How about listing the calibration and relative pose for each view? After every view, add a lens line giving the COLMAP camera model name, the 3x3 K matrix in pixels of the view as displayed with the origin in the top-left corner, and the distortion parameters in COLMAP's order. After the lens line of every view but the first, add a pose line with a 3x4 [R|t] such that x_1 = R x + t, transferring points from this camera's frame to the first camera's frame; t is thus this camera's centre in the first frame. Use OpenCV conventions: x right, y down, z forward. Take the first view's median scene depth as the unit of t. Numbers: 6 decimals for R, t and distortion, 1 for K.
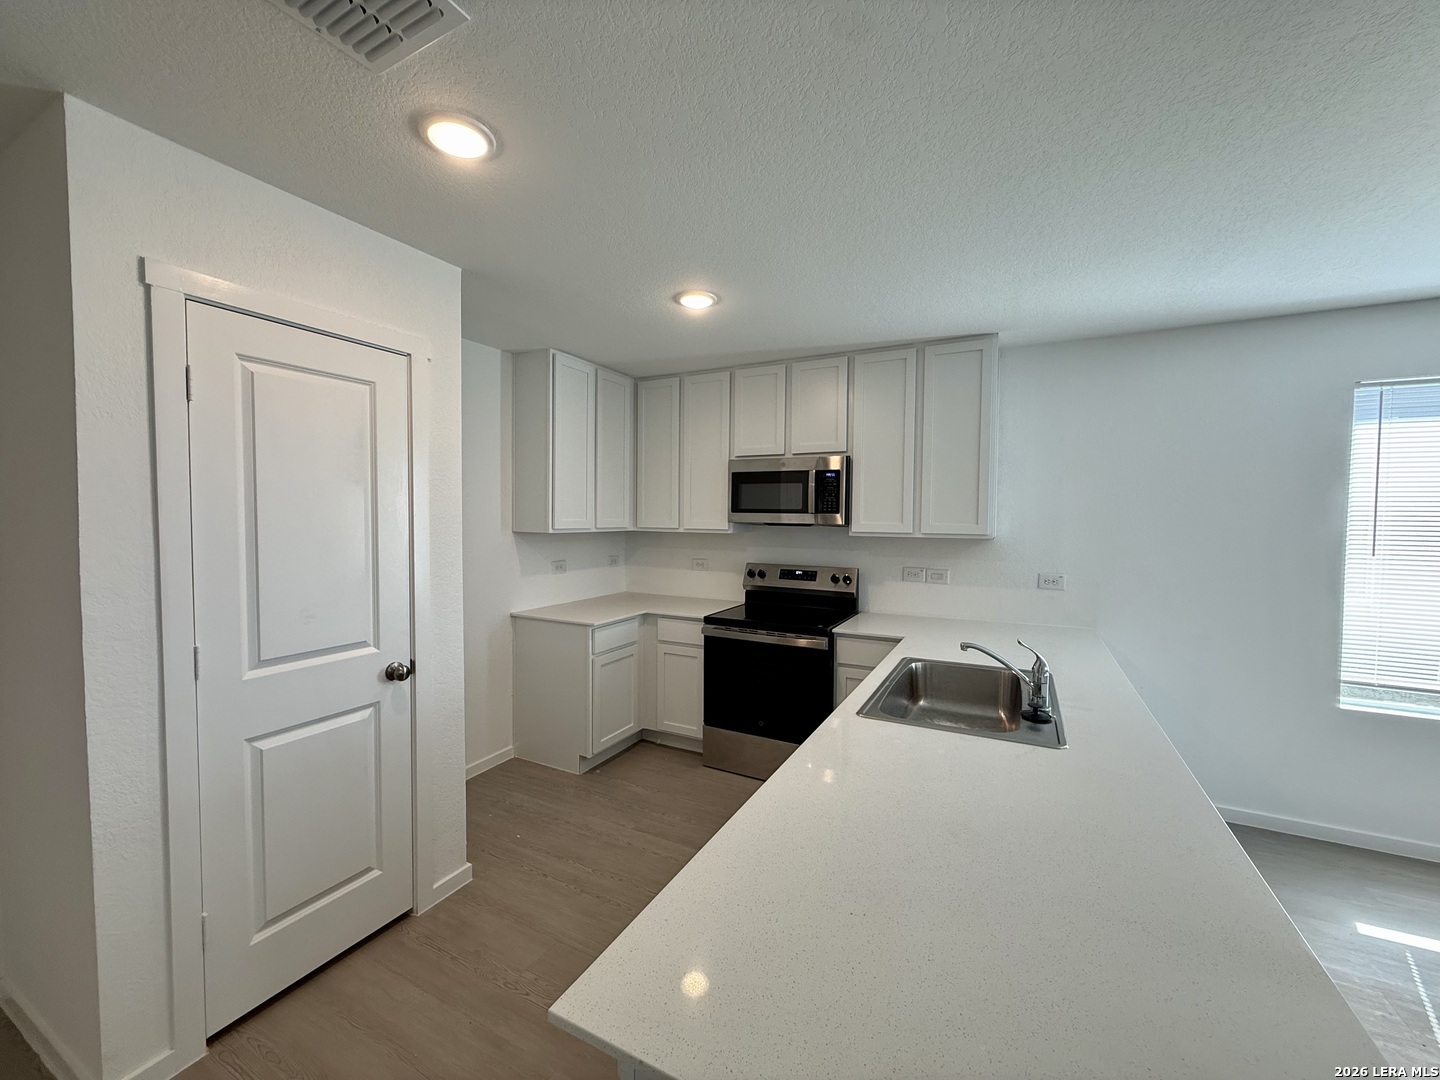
lens RADIAL K [[573.1, 0, 715.4], [0, 573.1, 538.1], [0, 0, 1]] dist [0.000359, 0.000024]
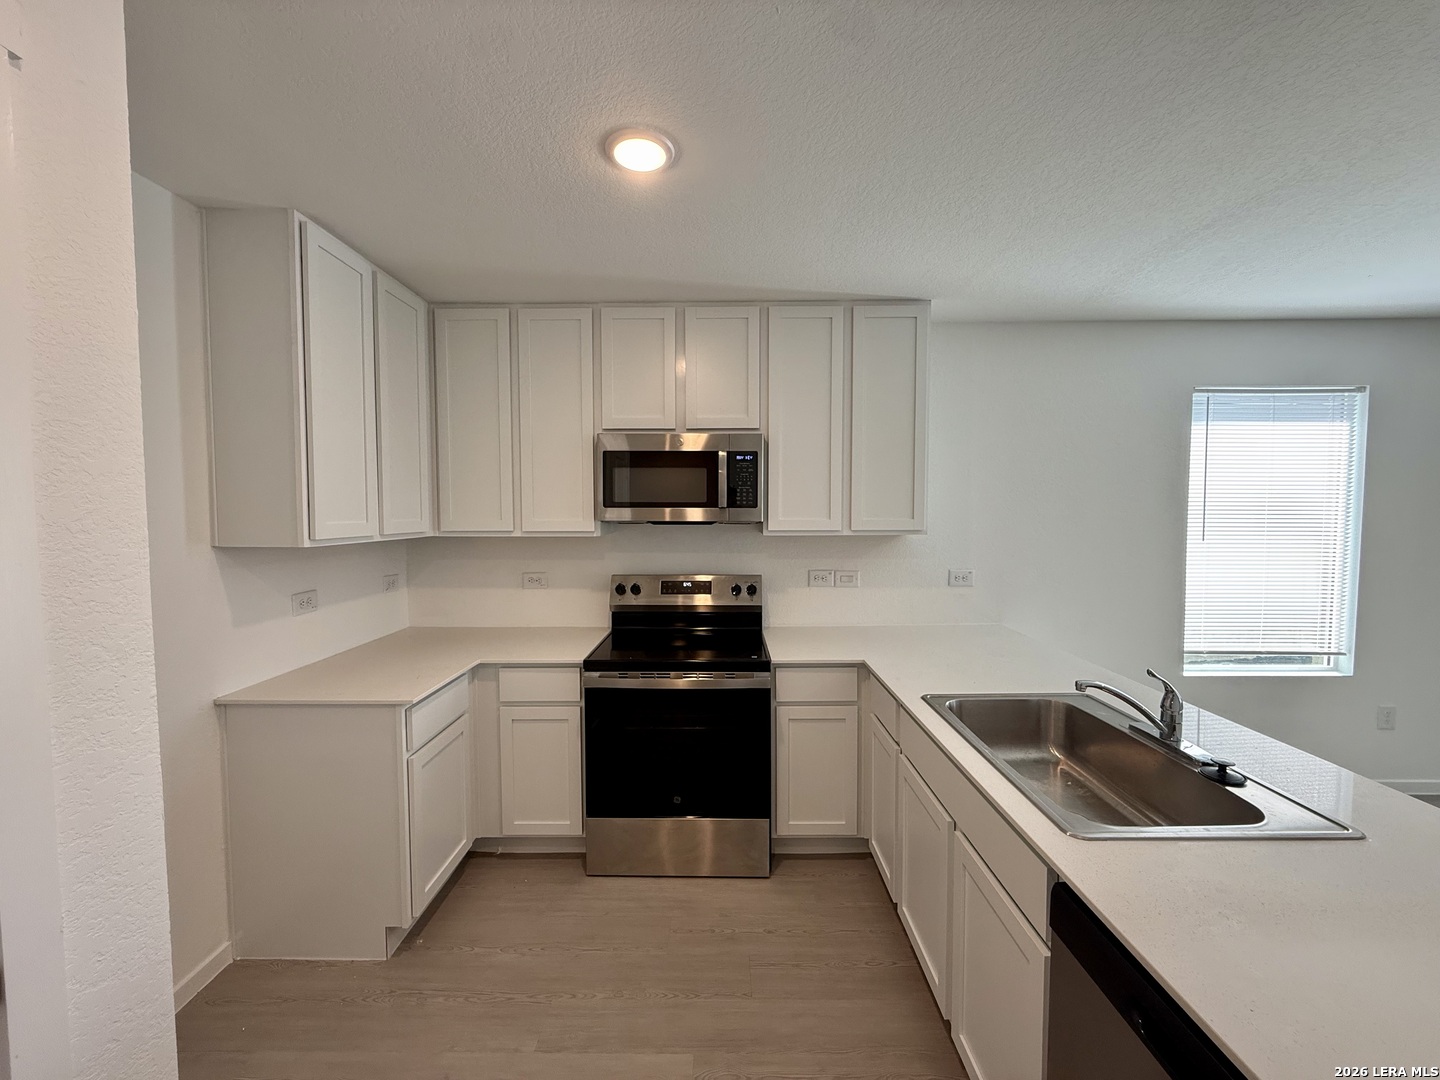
lens RADIAL K [[573.1, 0, 715.4], [0, 573.1, 538.1], [0, 0, 1]] dist [0.000359, 0.000024]
pose [[0.889475, -0.033432, 0.455759, -0.186228], [0.028036, 0.999434, 0.018597, -0.017030], [-0.456123, -0.003764, 0.889909, 0.321677]]
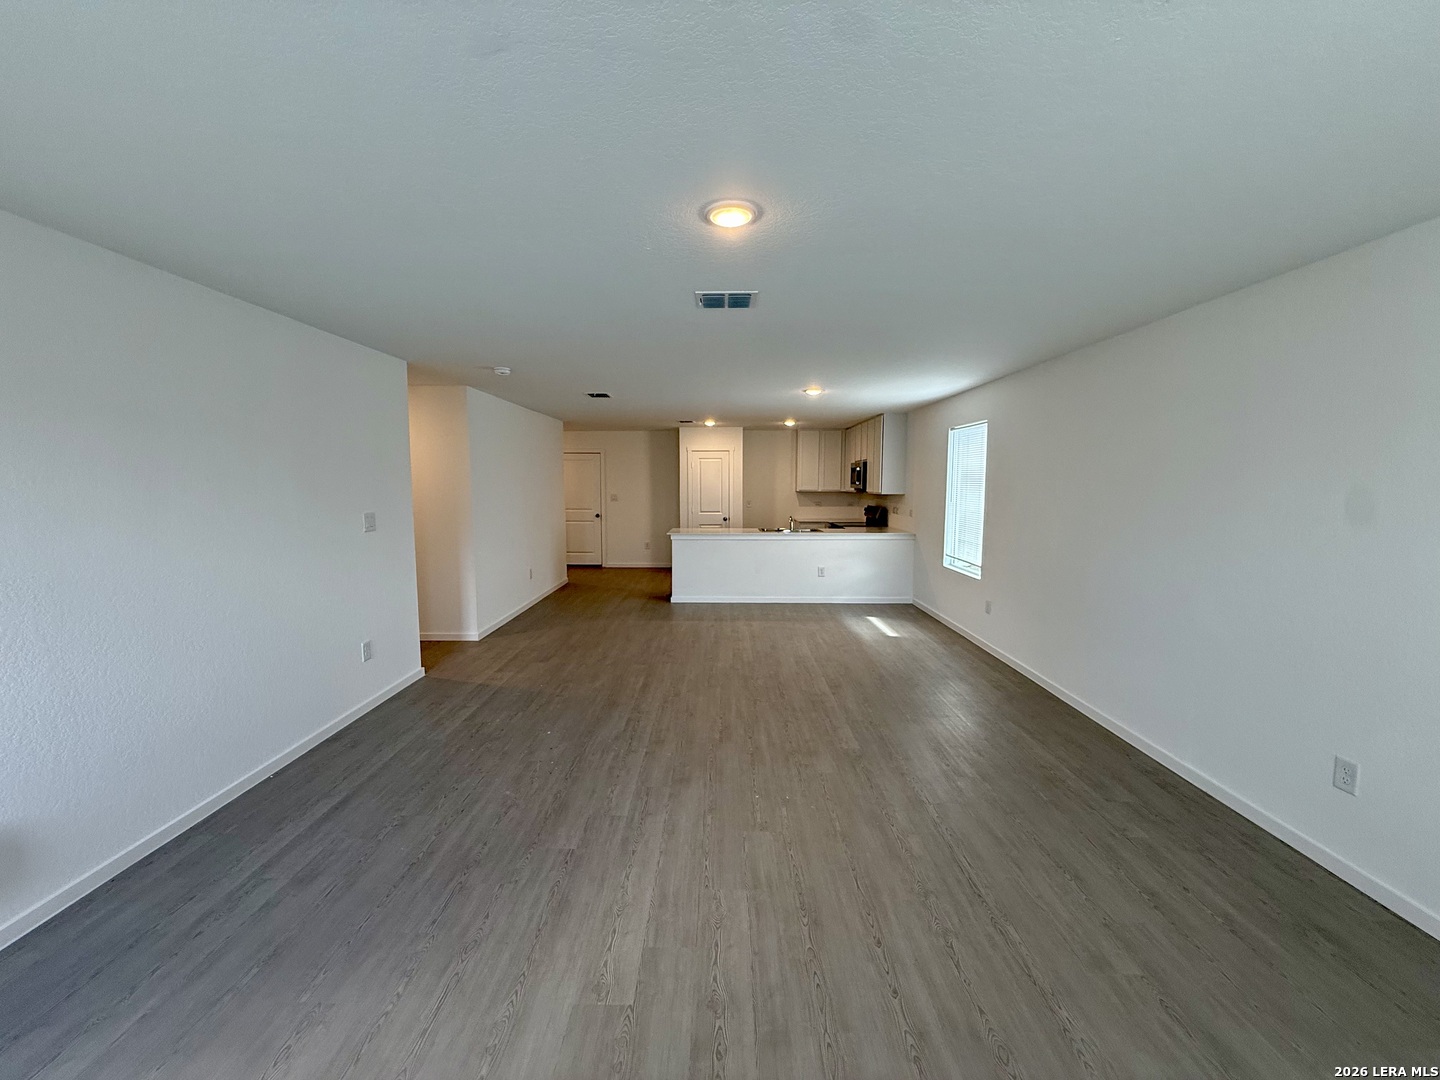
lens RADIAL K [[573.1, 0, 715.4], [0, 573.1, 538.1], [0, 0, 1]] dist [0.000359, 0.000024]
pose [[0.453519, 0.079630, -0.887682, 2.156097], [-0.032122, 0.996814, 0.073009, 0.029918], [0.890668, -0.004596, 0.454632, -0.726926]]
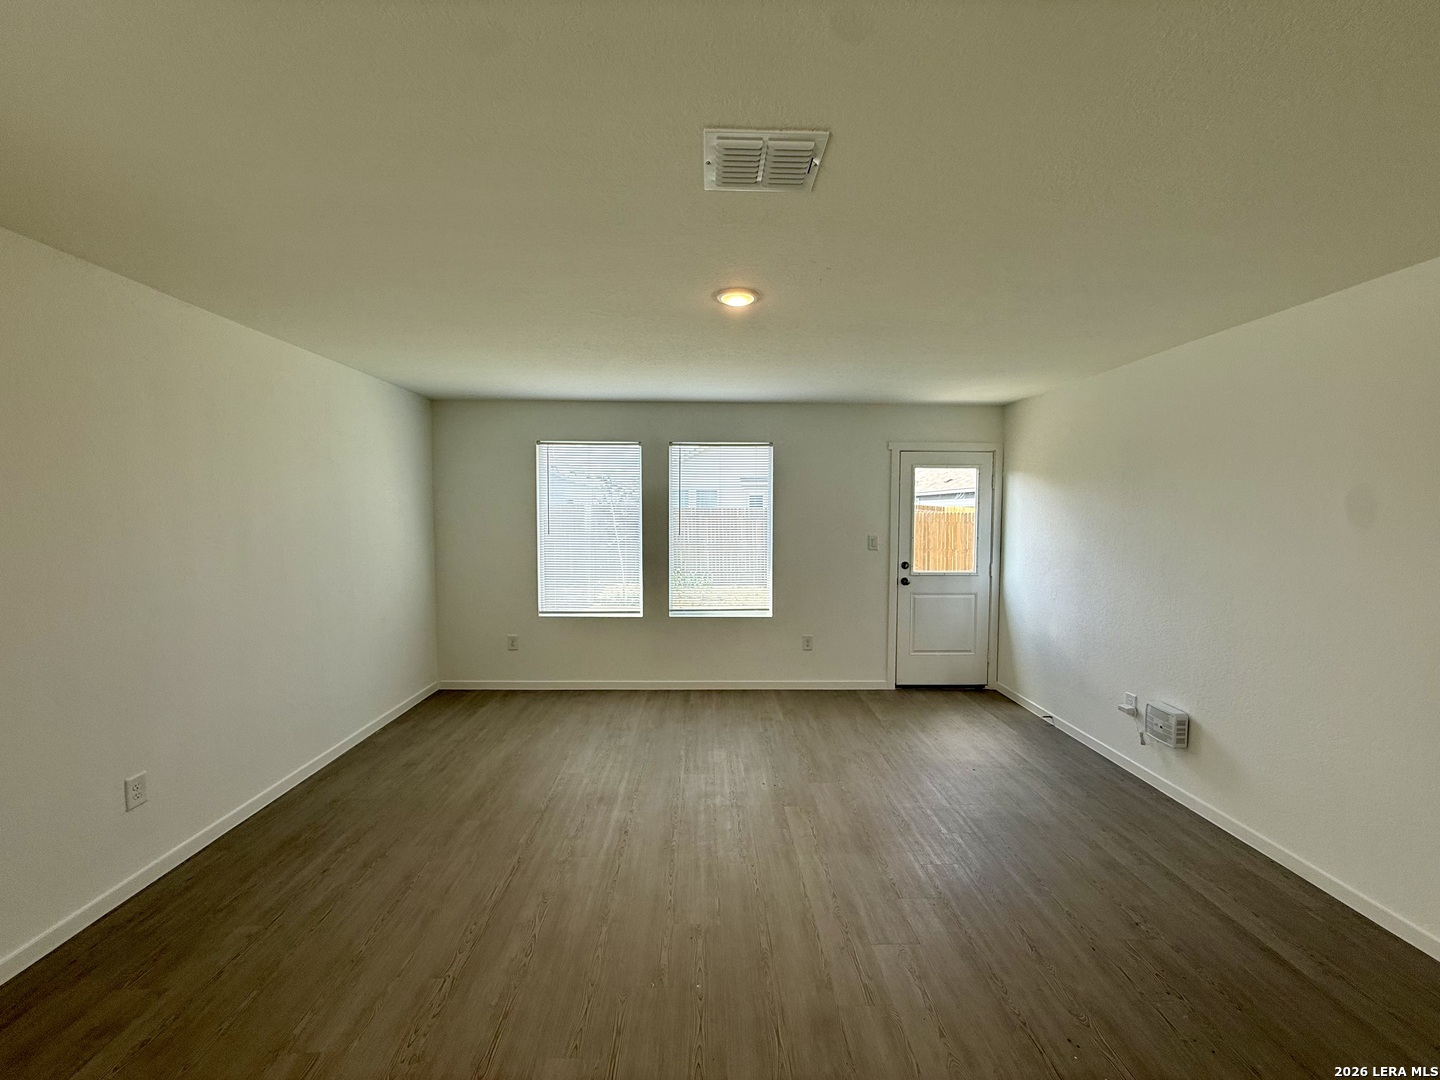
lens RADIAL K [[573.1, 0, 715.4], [0, 573.1, 538.1], [0, 0, 1]] dist [0.000359, 0.000024]
pose [[-0.484513, -0.052146, 0.873228, 1.006951], [0.024709, 0.997008, 0.073248, -0.004267], [-0.874435, 0.057066, -0.481775, -0.068096]]
